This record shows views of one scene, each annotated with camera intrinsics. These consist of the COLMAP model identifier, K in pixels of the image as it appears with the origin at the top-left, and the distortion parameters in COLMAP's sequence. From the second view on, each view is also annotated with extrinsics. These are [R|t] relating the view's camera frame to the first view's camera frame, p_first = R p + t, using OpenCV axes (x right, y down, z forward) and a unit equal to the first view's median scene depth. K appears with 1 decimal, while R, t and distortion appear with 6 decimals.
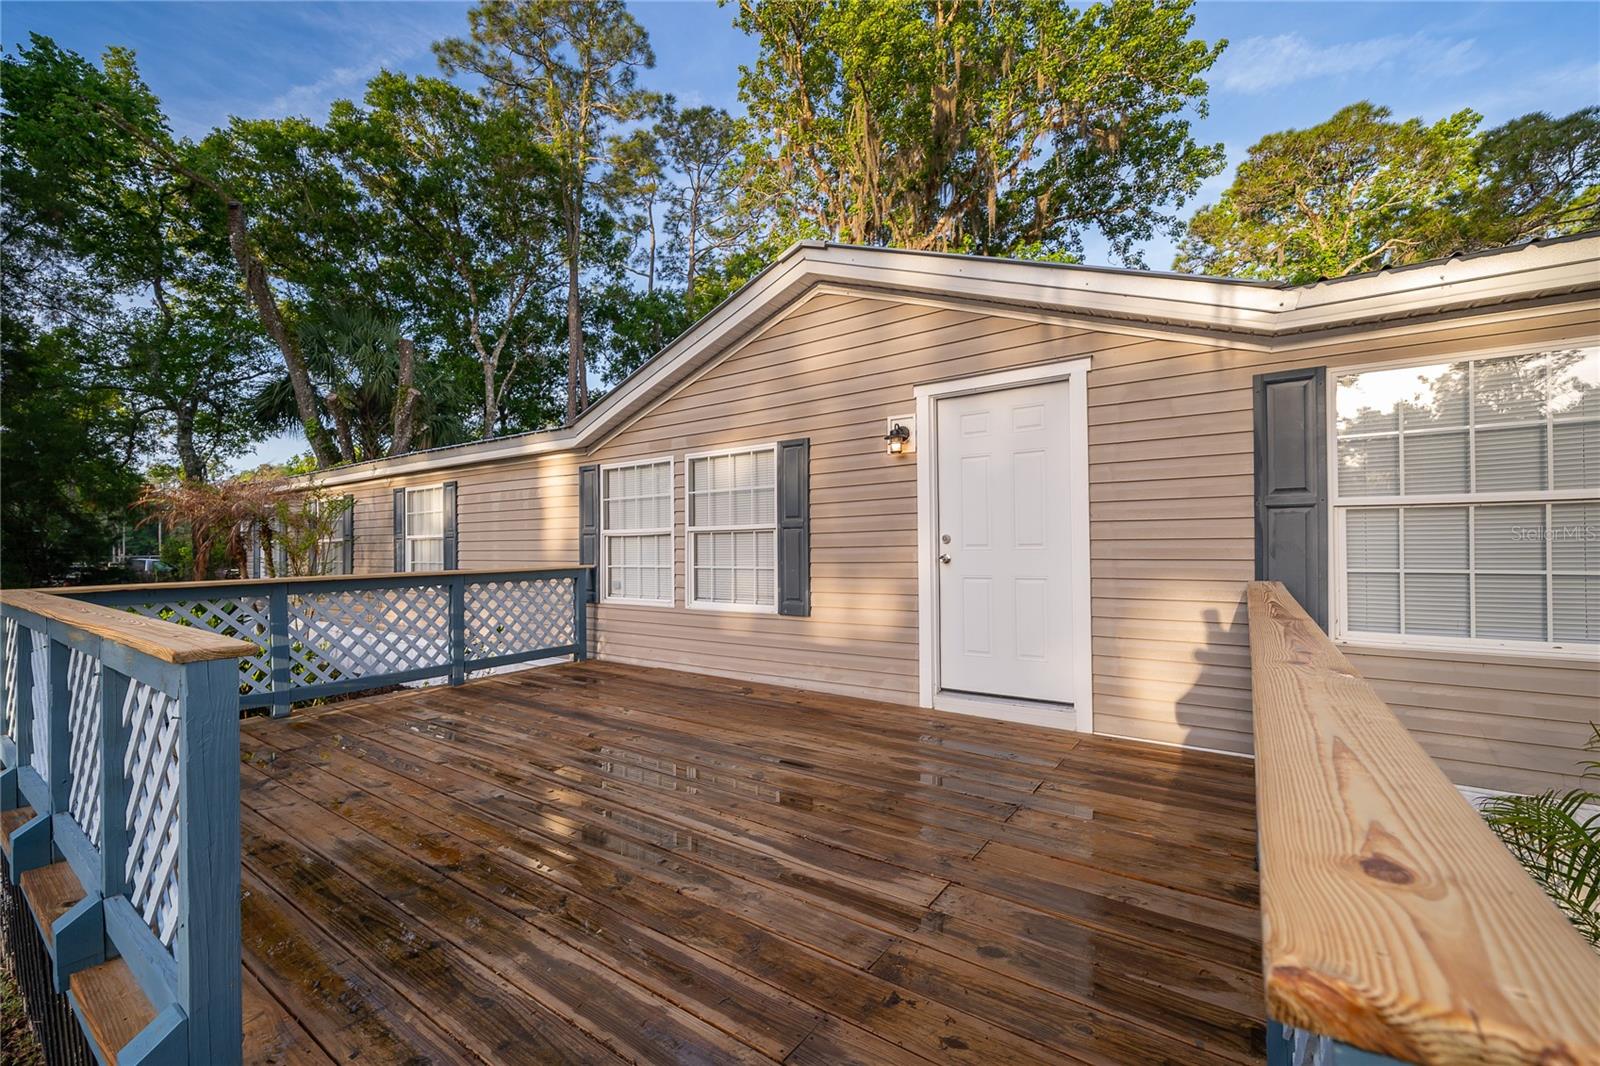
lens RADIAL K [[665.5, 0, 809.5], [0, 665.5, 544.8], [0, 0, 1]] dist [-0.002793, 0.001375]
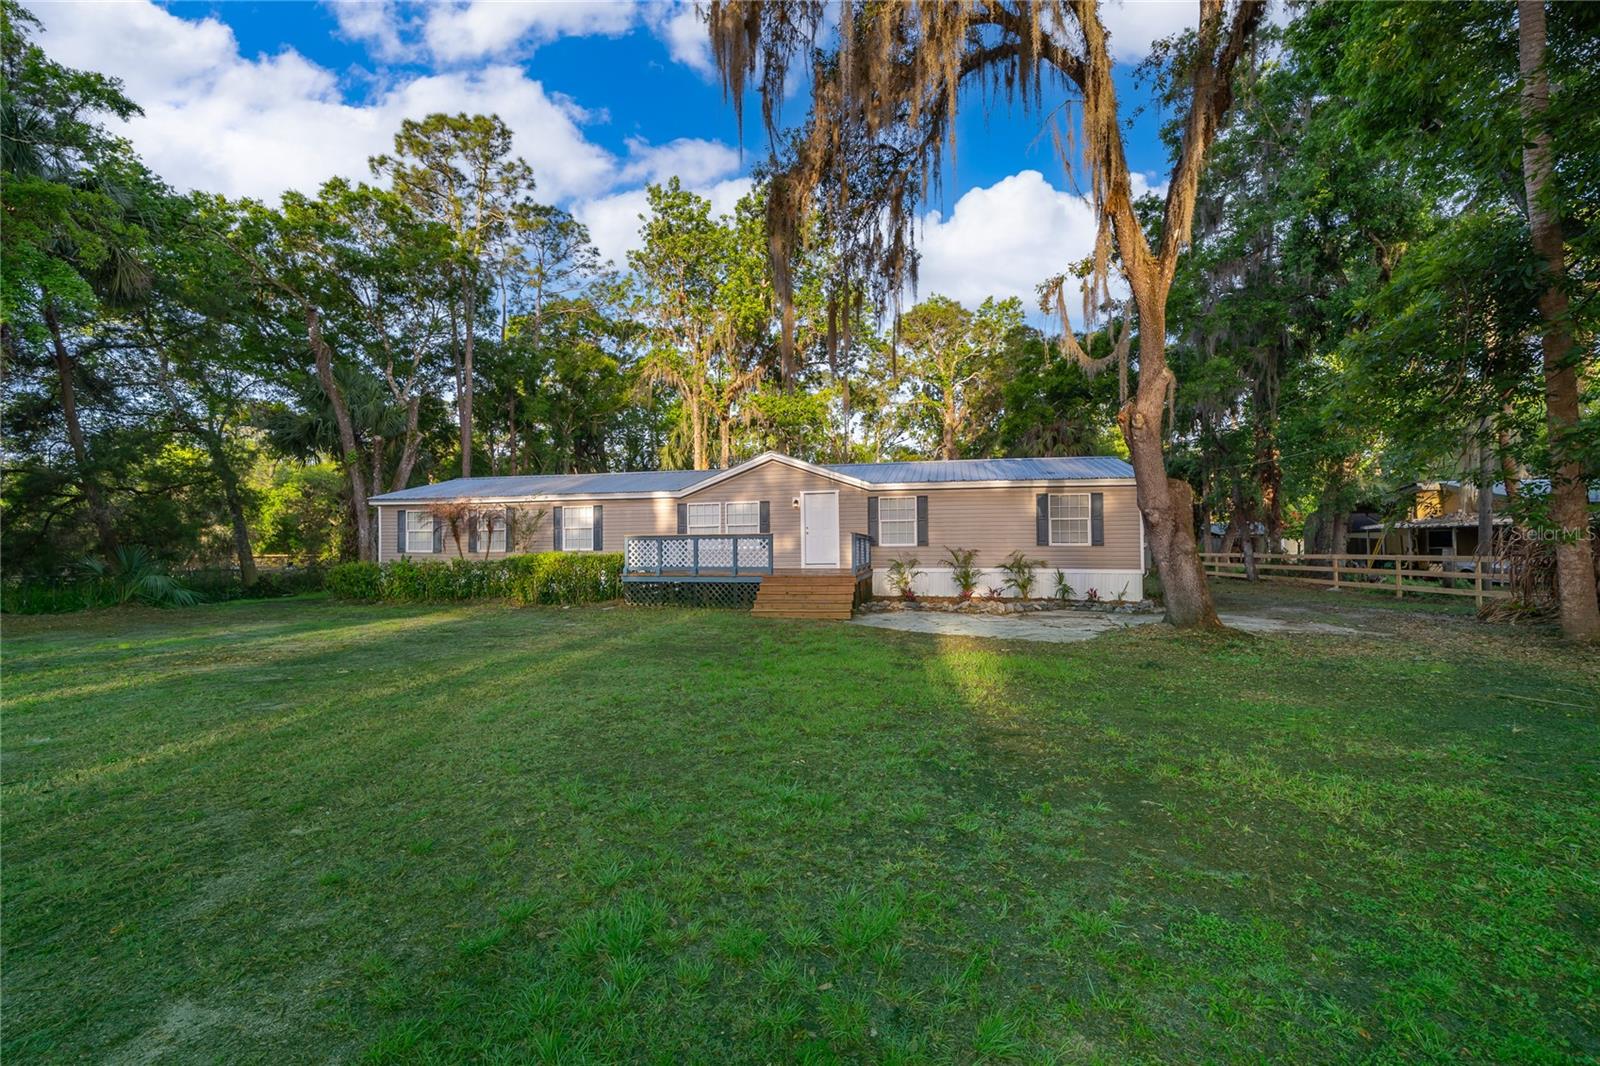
lens RADIAL K [[665.5, 0, 796.7], [0, 665.5, 532.5], [0, 0, 1]] dist [-0.002793, 0.001375]
pose [[0.923690, -0.008036, 0.383056, -1.165924], [0.006489, 0.999965, 0.005329, 0.002586], [-0.383085, -0.002436, 0.923710, -2.274954]]
